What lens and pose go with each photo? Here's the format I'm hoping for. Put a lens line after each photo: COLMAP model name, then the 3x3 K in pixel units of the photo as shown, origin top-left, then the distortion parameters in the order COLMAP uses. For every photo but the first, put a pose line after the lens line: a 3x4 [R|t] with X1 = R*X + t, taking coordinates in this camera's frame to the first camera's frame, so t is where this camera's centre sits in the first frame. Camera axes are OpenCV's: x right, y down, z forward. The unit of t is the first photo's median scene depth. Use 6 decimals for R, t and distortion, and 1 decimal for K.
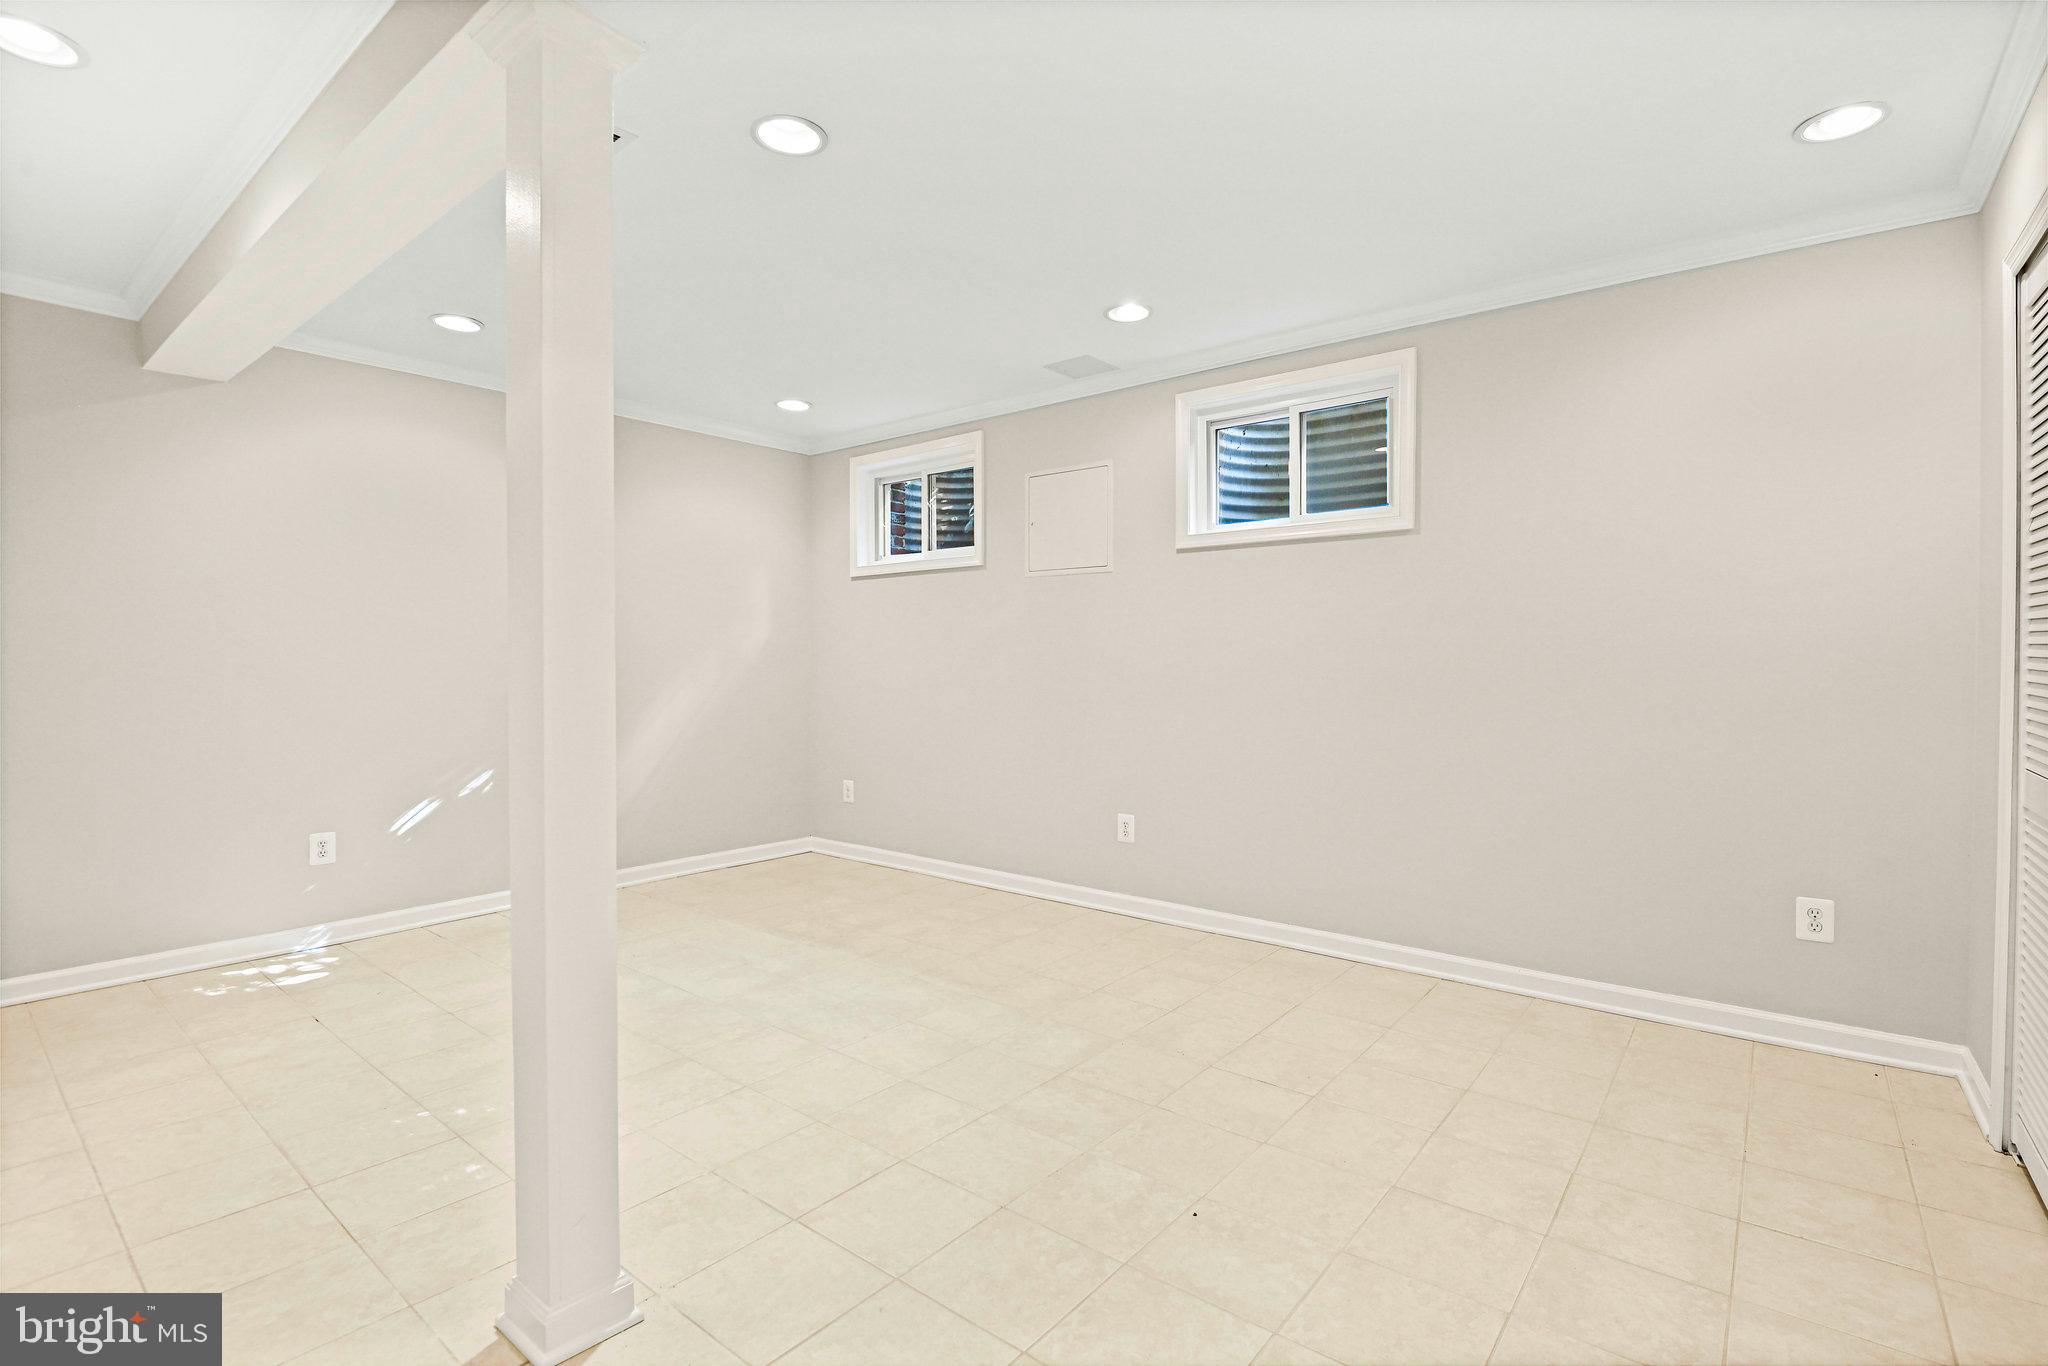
lens RADIAL K [[957.7, 0, 1019.8], [0, 957.7, 682.8], [0, 0, 1]] dist [-0.018802, 0.000885]
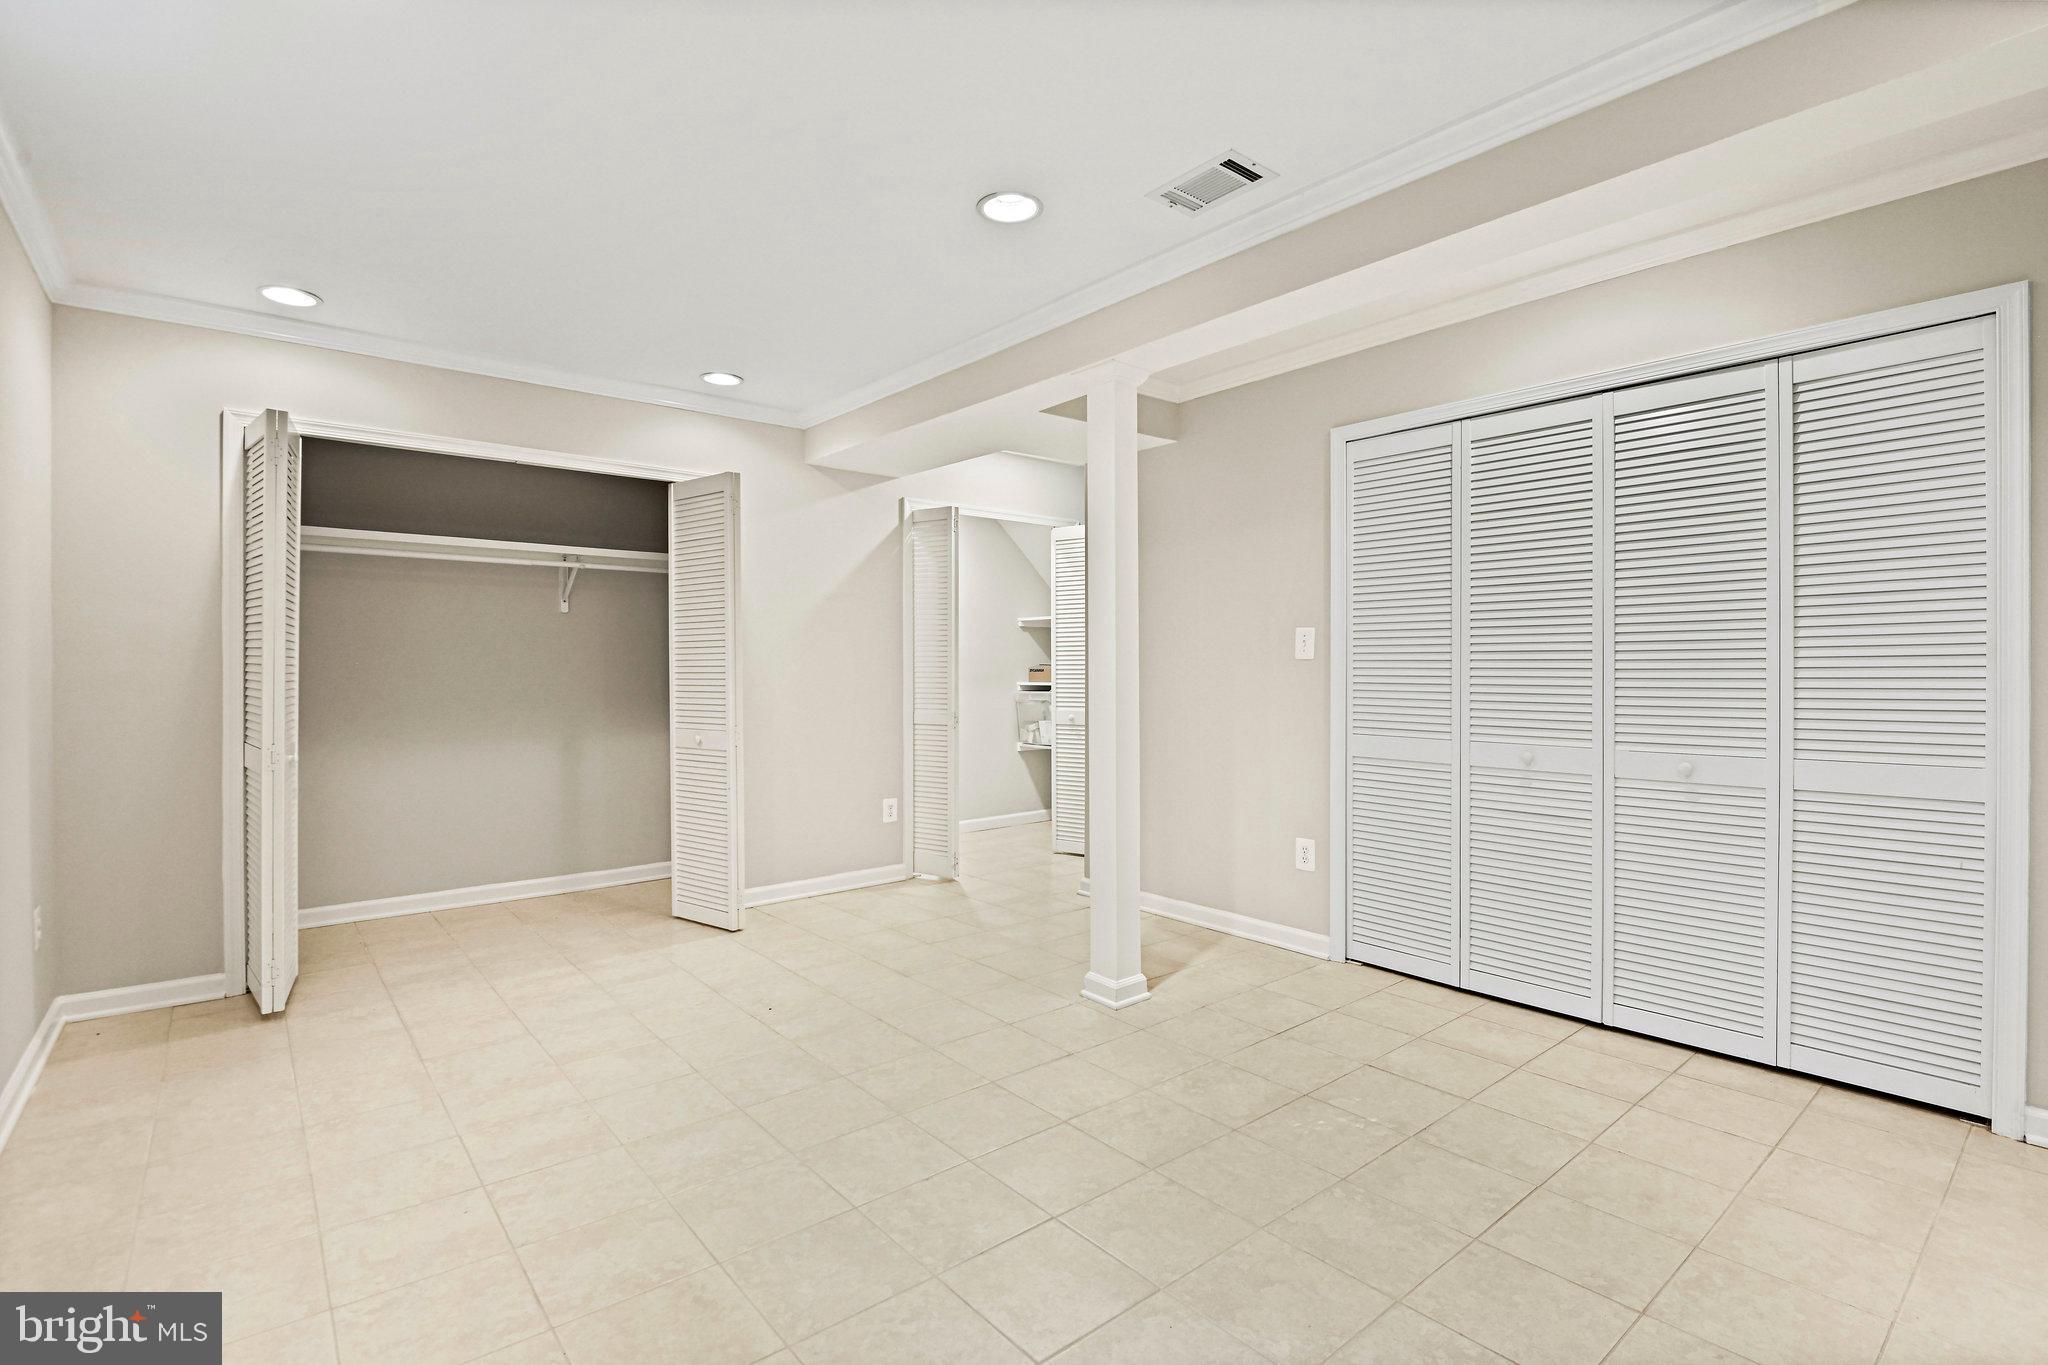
lens RADIAL K [[957.7, 0, 1011.5], [0, 957.7, 675.4], [0, 0, 1]] dist [-0.018802, 0.000885]
pose [[-0.979086, 0.000890, 0.203443, -0.296682], [0.007365, 0.999490, 0.031070, -0.034227], [-0.203311, 0.031918, -0.978594, 1.334624]]
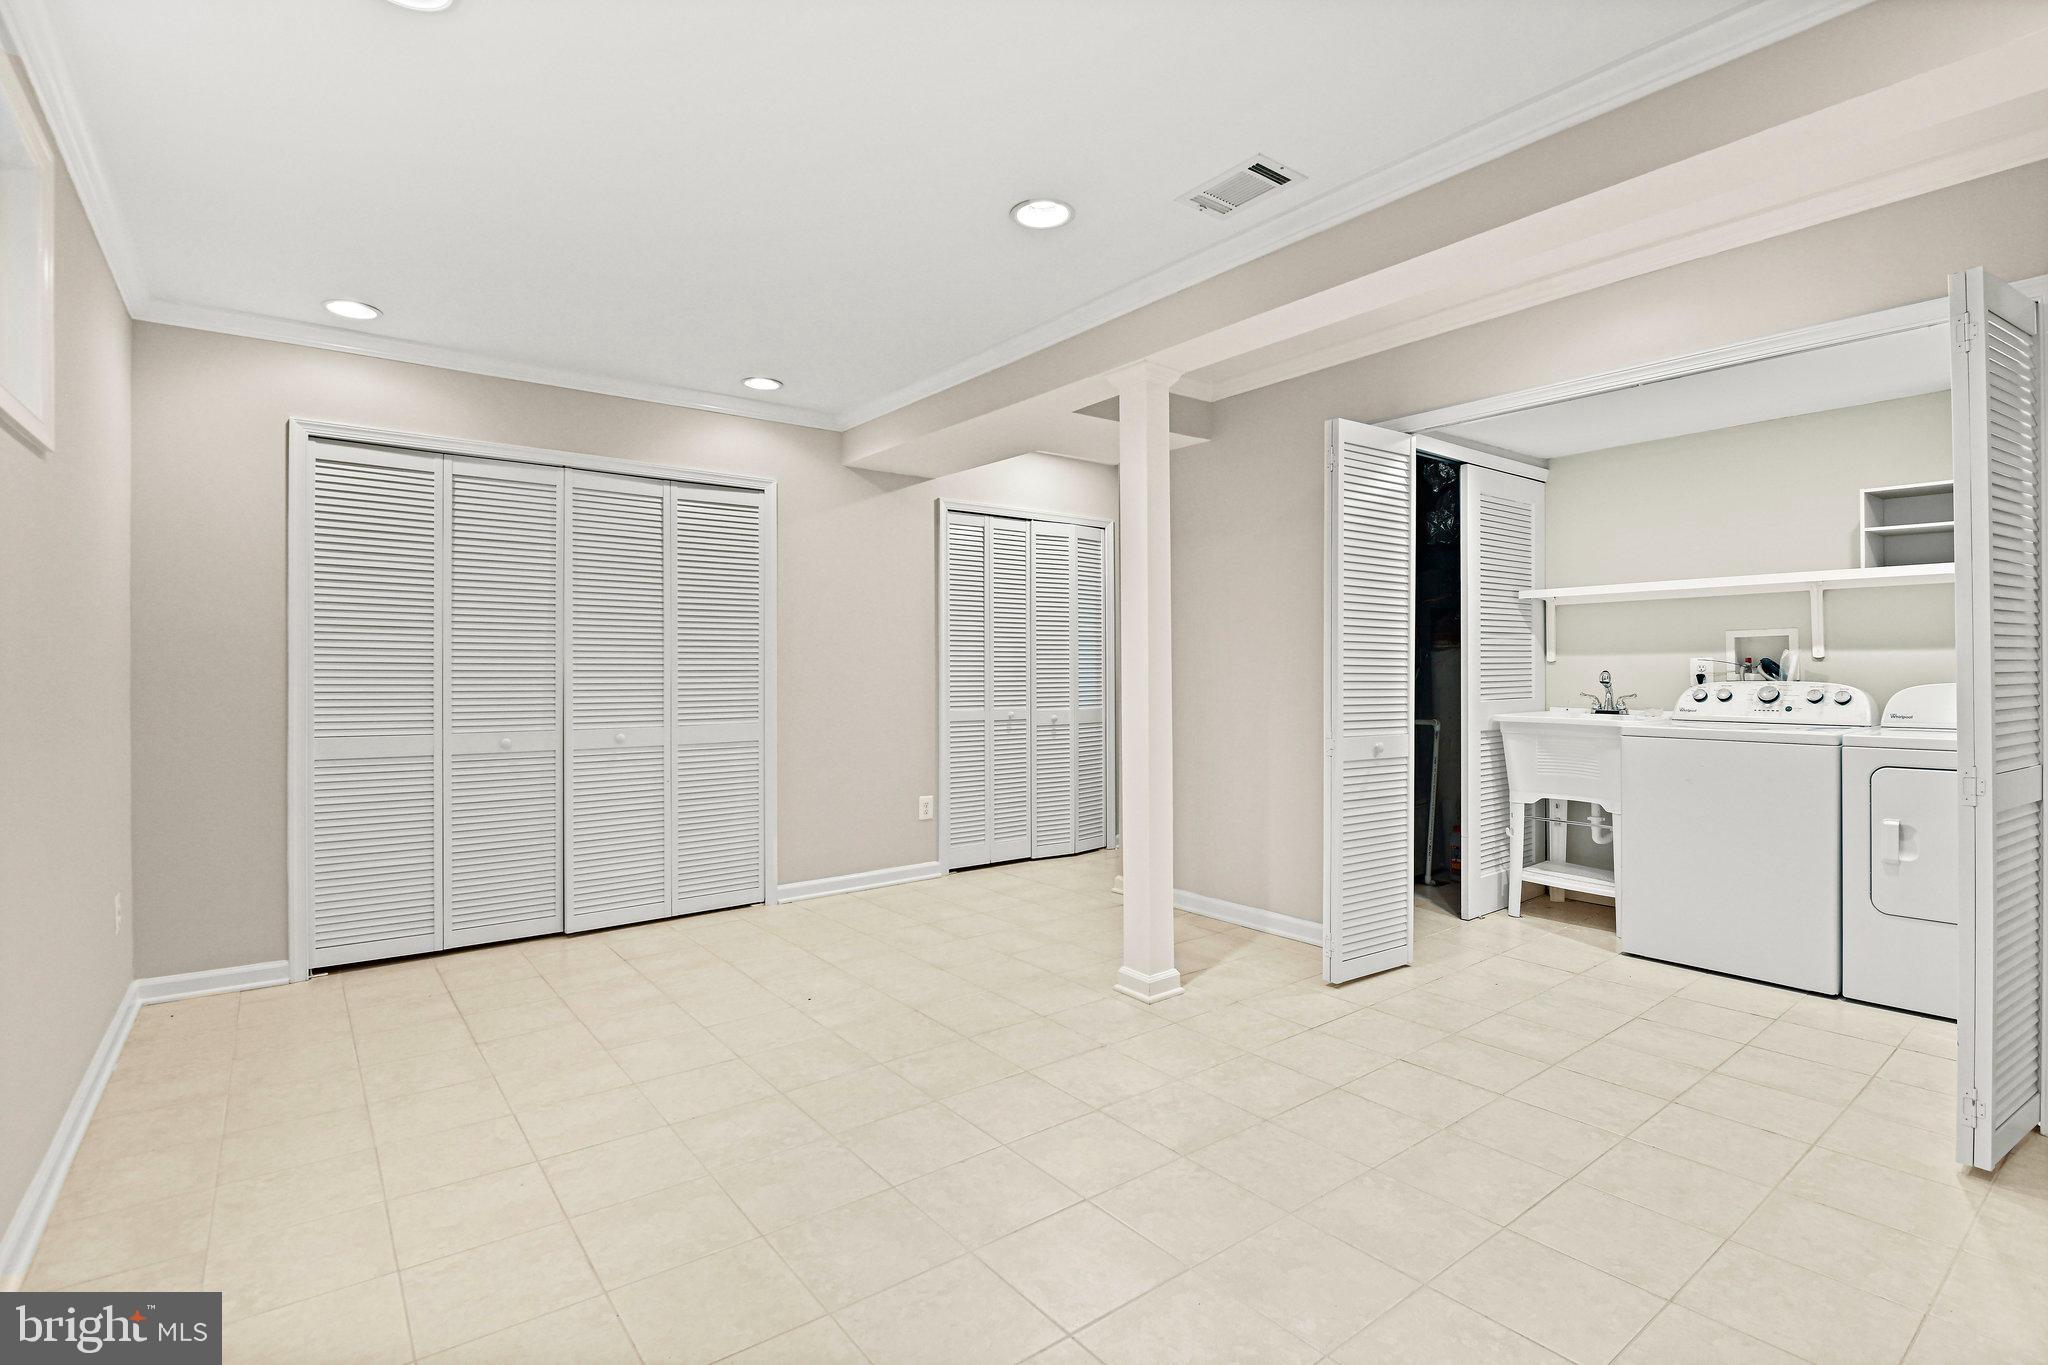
lens RADIAL K [[957.7, 0, 1011.8], [0, 957.7, 676.0], [0, 0, 1]] dist [-0.018802, 0.000885]
pose [[-0.970968, 0.001711, 0.239204, -0.300877], [0.009377, 0.999478, 0.030914, -0.031533], [-0.239026, 0.032259, -0.970477, 1.347891]]
